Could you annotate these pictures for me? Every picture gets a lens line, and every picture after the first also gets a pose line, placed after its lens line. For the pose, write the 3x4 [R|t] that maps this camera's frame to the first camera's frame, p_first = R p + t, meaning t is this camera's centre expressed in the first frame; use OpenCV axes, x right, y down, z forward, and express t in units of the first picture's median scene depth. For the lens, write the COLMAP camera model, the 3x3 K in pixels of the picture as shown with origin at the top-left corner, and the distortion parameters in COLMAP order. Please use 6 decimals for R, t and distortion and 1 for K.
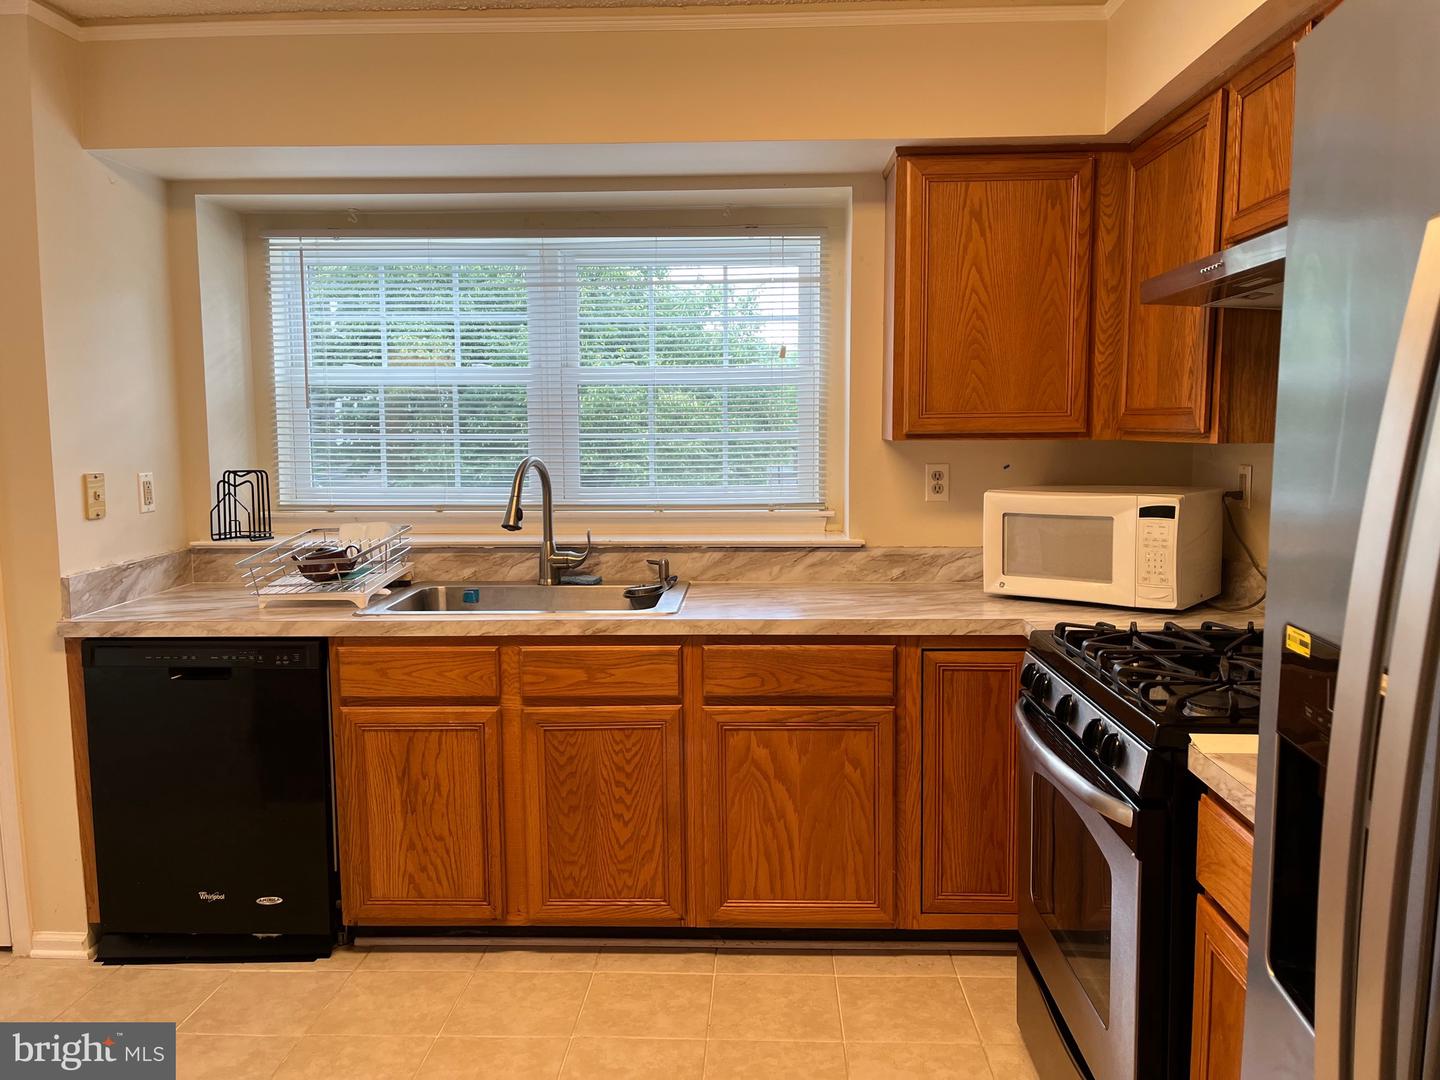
lens RADIAL K [[1098.8, 0, 722.8], [0, 1098.8, 540.3], [0, 0, 1]] dist [0.036206, -0.030237]
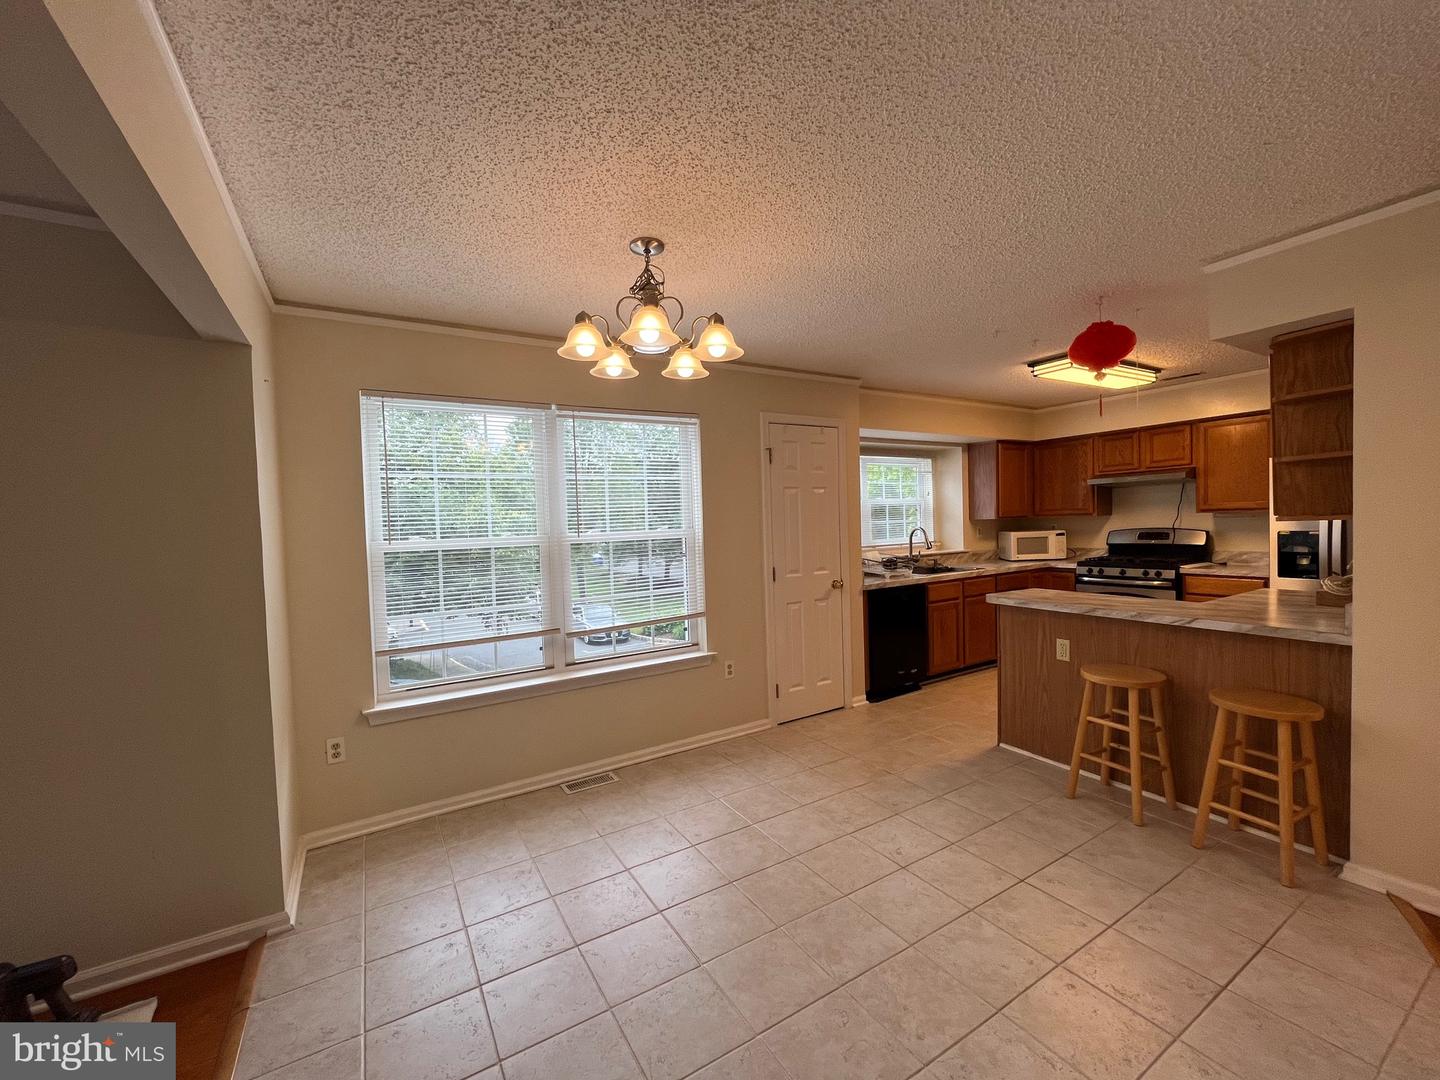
lens RADIAL K [[585.3, 0, 717.1], [0, 585.3, 543.0], [0, 0, 1]] dist [-0.005973, 0.000096]
pose [[0.834577, -0.042479, 0.549251, -1.637494], [0.088781, 0.994361, -0.057999, 0.016736], [-0.543690, 0.097168, 0.833642, -0.084434]]
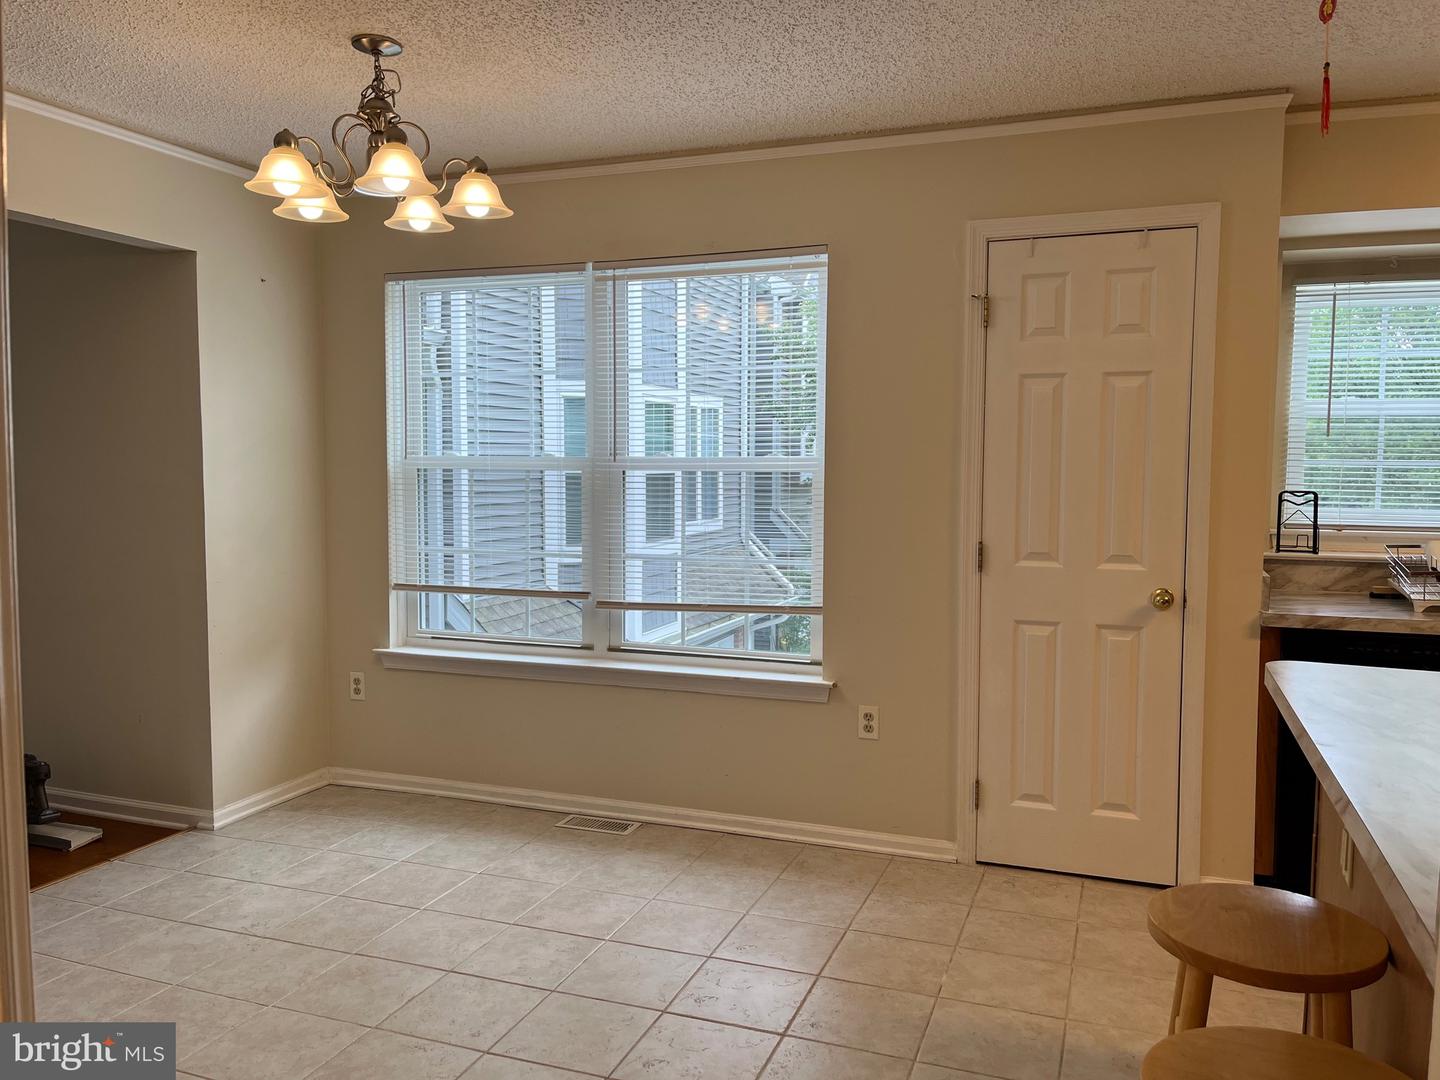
lens RADIAL K [[1098.8, 0, 720.5], [0, 1098.8, 534.6], [0, 0, 1]] dist [0.036206, -0.030237]
pose [[0.951011, 0.031148, -0.307582, -0.728369], [-0.043375, 0.998514, -0.032992, 0.049789], [0.306098, 0.044717, 0.950949, -0.283637]]
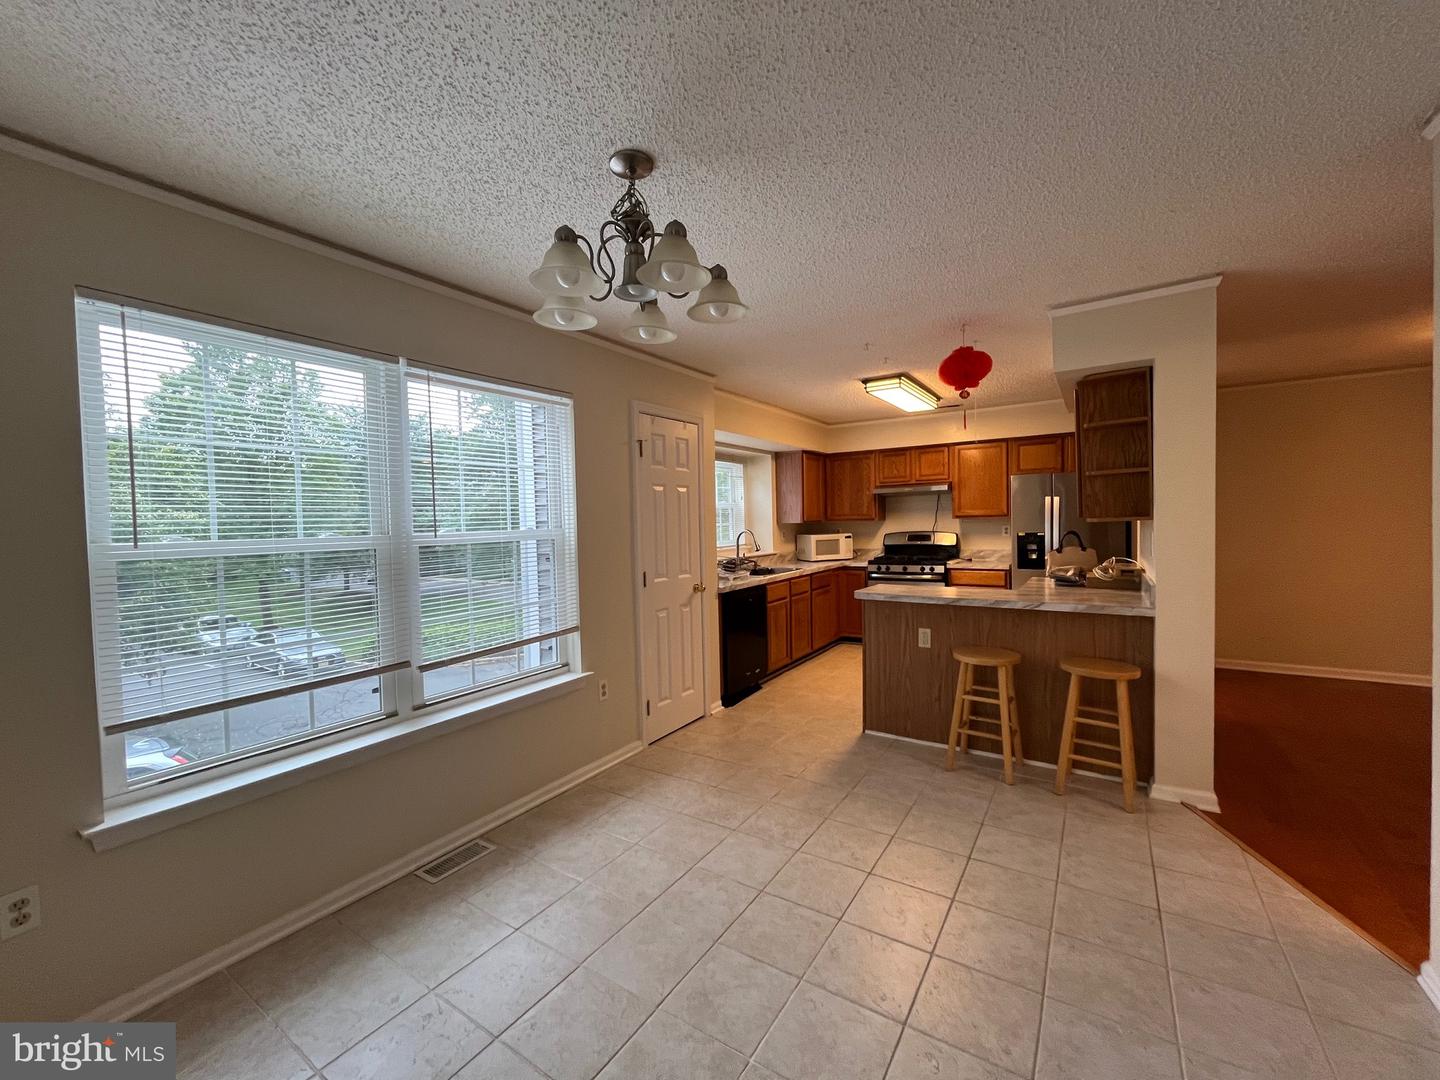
lens RADIAL K [[585.3, 0, 718.4], [0, 585.3, 542.2], [0, 0, 1]] dist [-0.005973, 0.000096]
pose [[0.513279, -0.038813, 0.857343, -1.752999], [0.116494, 0.992882, -0.024794, -0.006291], [-0.850278, 0.112602, 0.514147, 0.194636]]
